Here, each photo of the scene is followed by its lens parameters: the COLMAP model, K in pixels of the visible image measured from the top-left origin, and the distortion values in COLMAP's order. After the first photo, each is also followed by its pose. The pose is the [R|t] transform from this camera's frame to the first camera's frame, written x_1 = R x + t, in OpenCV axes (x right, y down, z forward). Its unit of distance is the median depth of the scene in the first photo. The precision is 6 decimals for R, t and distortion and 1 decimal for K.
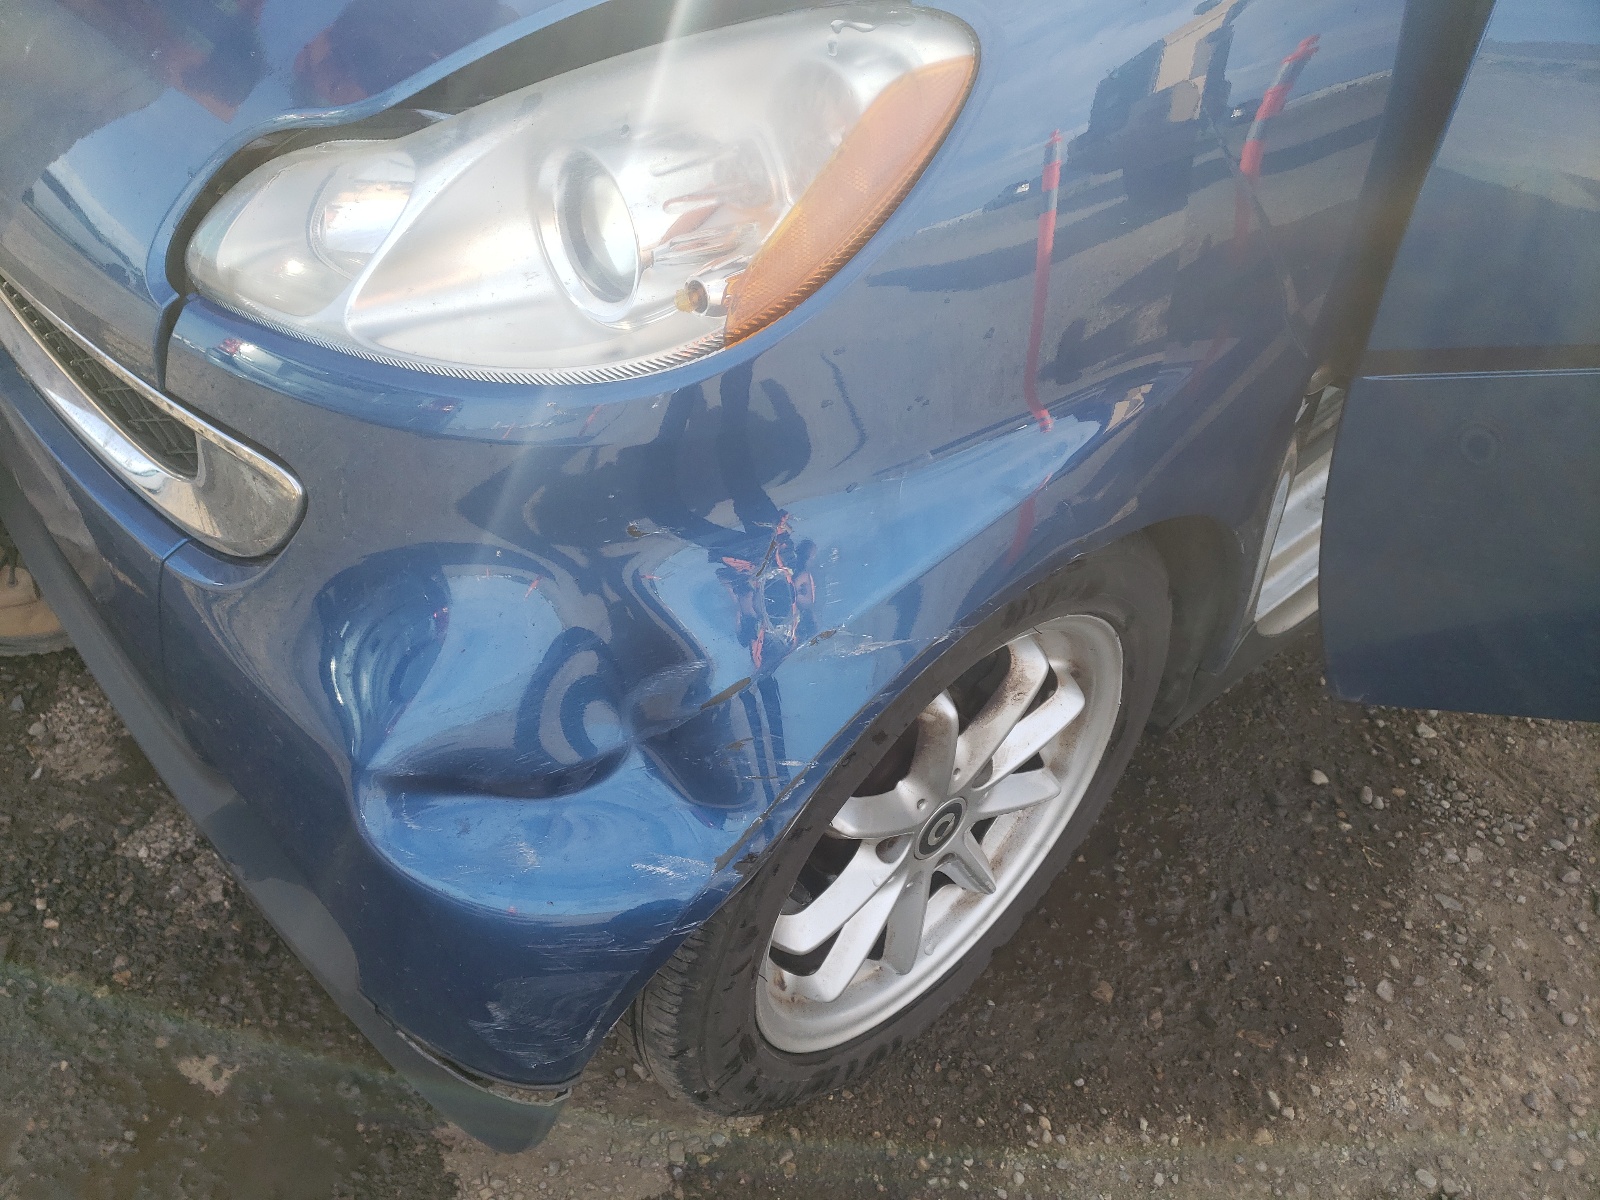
lens RADIAL K [[1228.1, 0, 799.9], [0, 1228.1, 574.1], [0, 0, 1]] dist [0.014107, 0.003452]
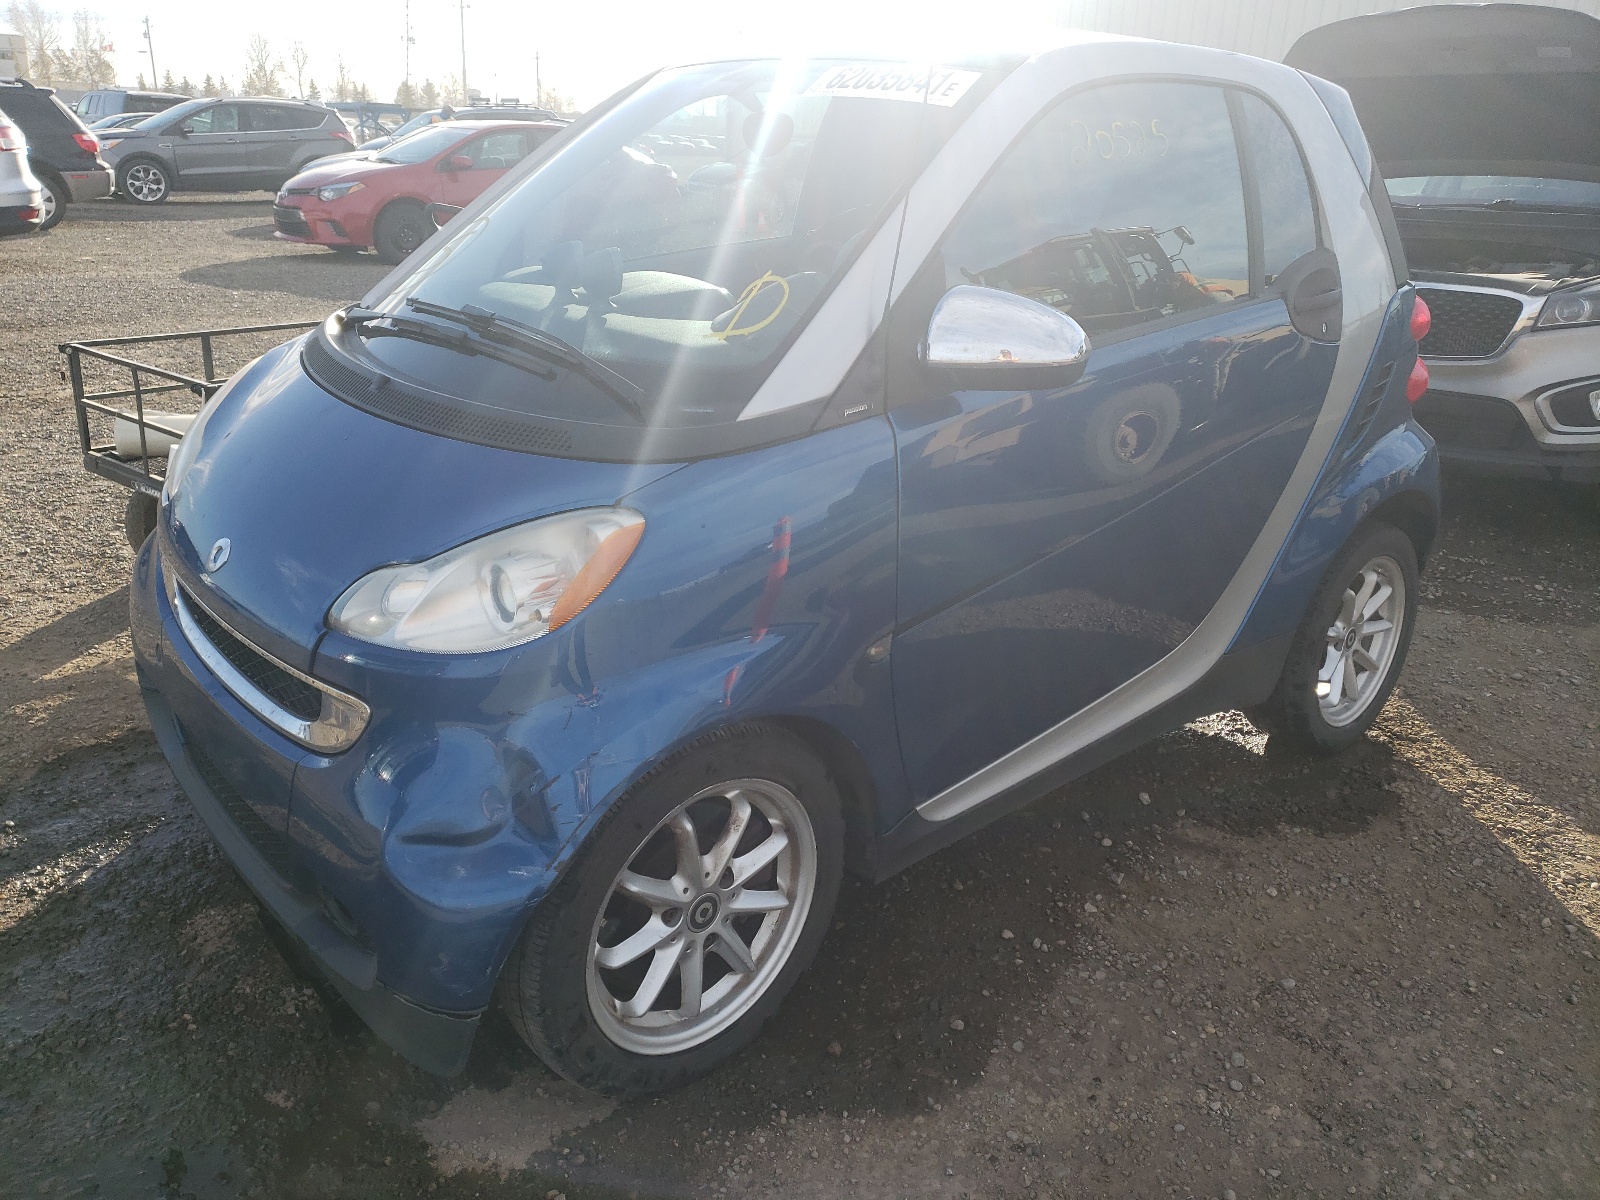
lens RADIAL K [[1228.1, 0, 799.9], [0, 1228.1, 574.1], [0, 0, 1]] dist [0.014107, 0.003452]
pose [[0.998581, -0.045455, -0.027739, 0.298554], [0.034119, 0.946093, -0.322094, 0.295113], [0.040885, 0.320691, 0.946301, -0.777100]]
